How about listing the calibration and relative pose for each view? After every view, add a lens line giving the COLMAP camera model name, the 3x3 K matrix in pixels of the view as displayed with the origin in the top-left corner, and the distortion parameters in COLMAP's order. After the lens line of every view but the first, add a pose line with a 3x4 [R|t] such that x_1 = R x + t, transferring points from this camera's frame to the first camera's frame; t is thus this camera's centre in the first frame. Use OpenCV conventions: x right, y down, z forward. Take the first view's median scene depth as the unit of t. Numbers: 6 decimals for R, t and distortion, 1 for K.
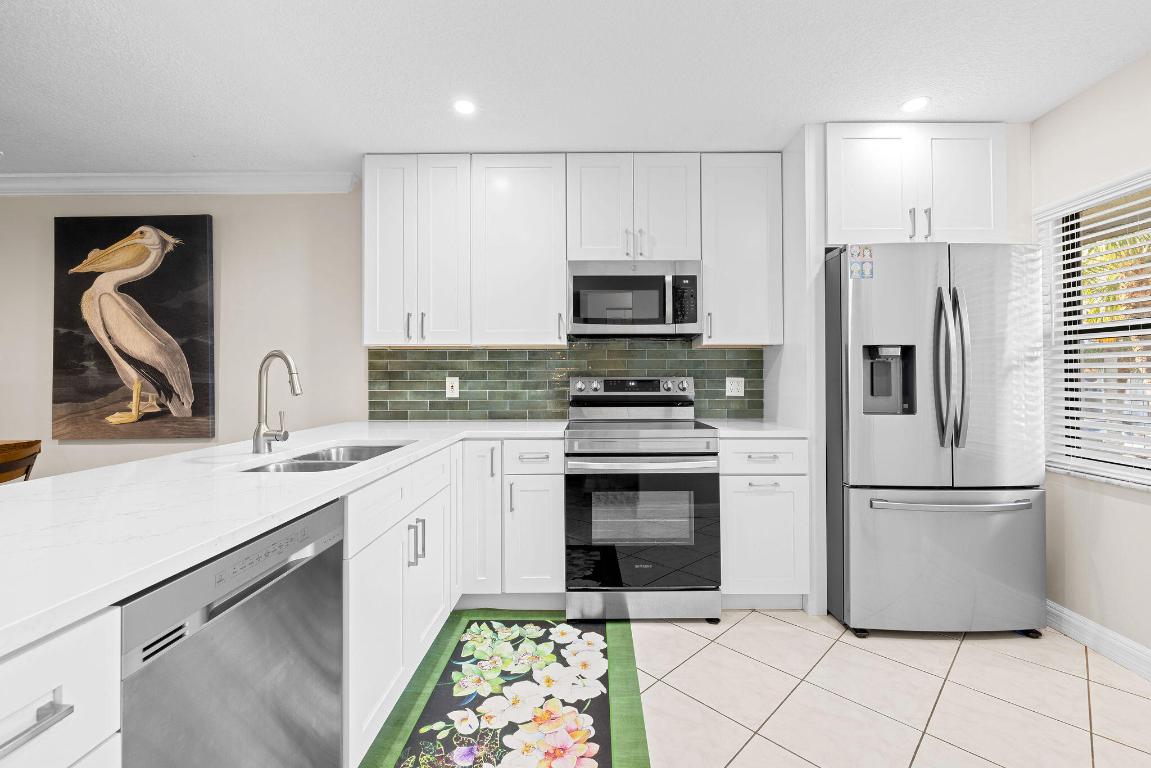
lens RADIAL K [[505.6, 0, 570.0], [0, 505.6, 366.4], [0, 0, 1]] dist [-0.000098, 0.000298]
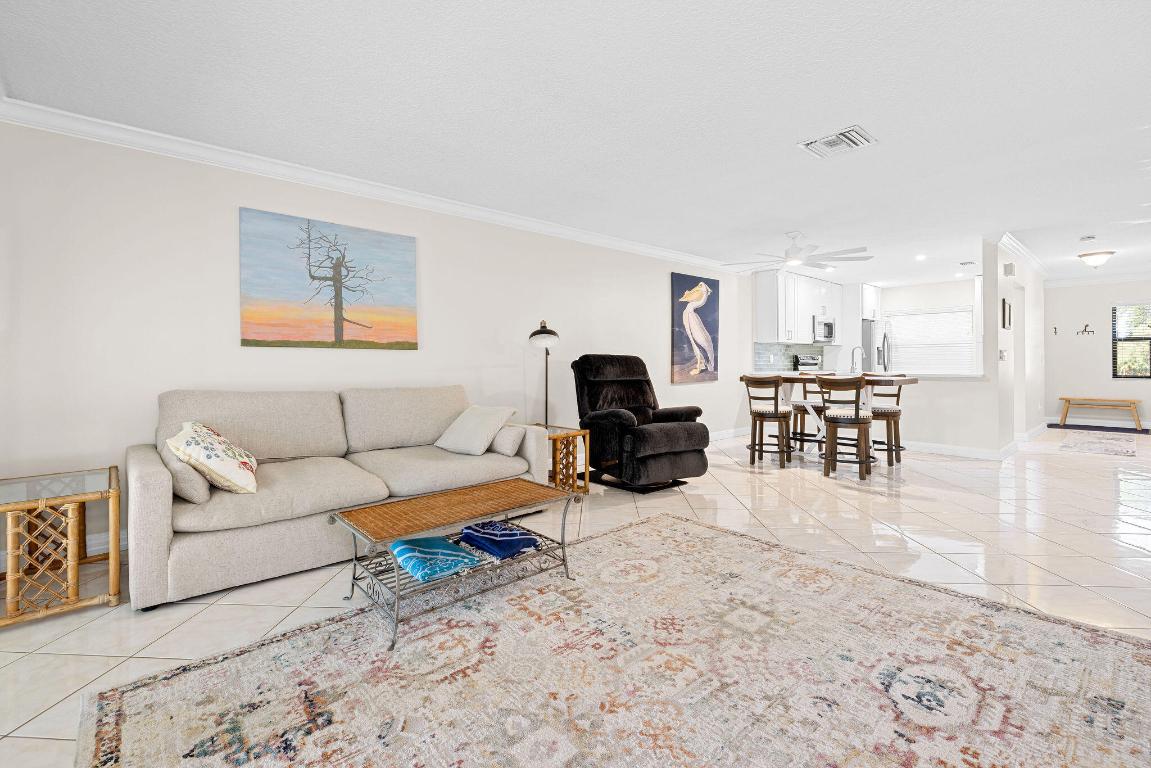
lens RADIAL K [[505.6, 0, 570.0], [0, 505.6, 366.4], [0, 0, 1]] dist [-0.000098, 0.000298]
pose [[0.746027, -0.002908, 0.665909, -2.679532], [-0.005376, 0.999932, 0.010389, 0.059240], [-0.665894, -0.011330, 0.745961, -0.225538]]
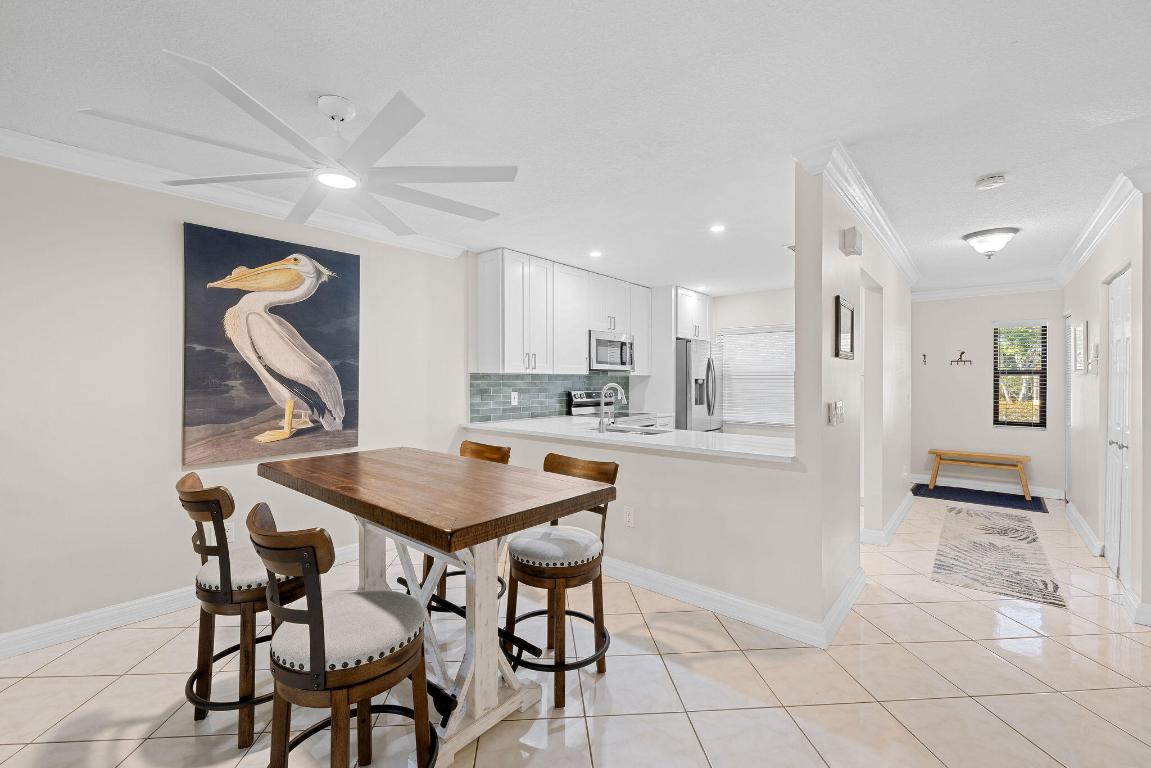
lens RADIAL K [[478.5, 0, 575.5], [0, 478.5, 384.0], [0, 0, 1]] dist [-0.001397, -0.000259]
pose [[0.646165, -0.000559, 0.763197, -1.232325], [-0.014476, 0.999811, 0.012988, -0.025292], [-0.763060, -0.019440, 0.646035, -0.099154]]
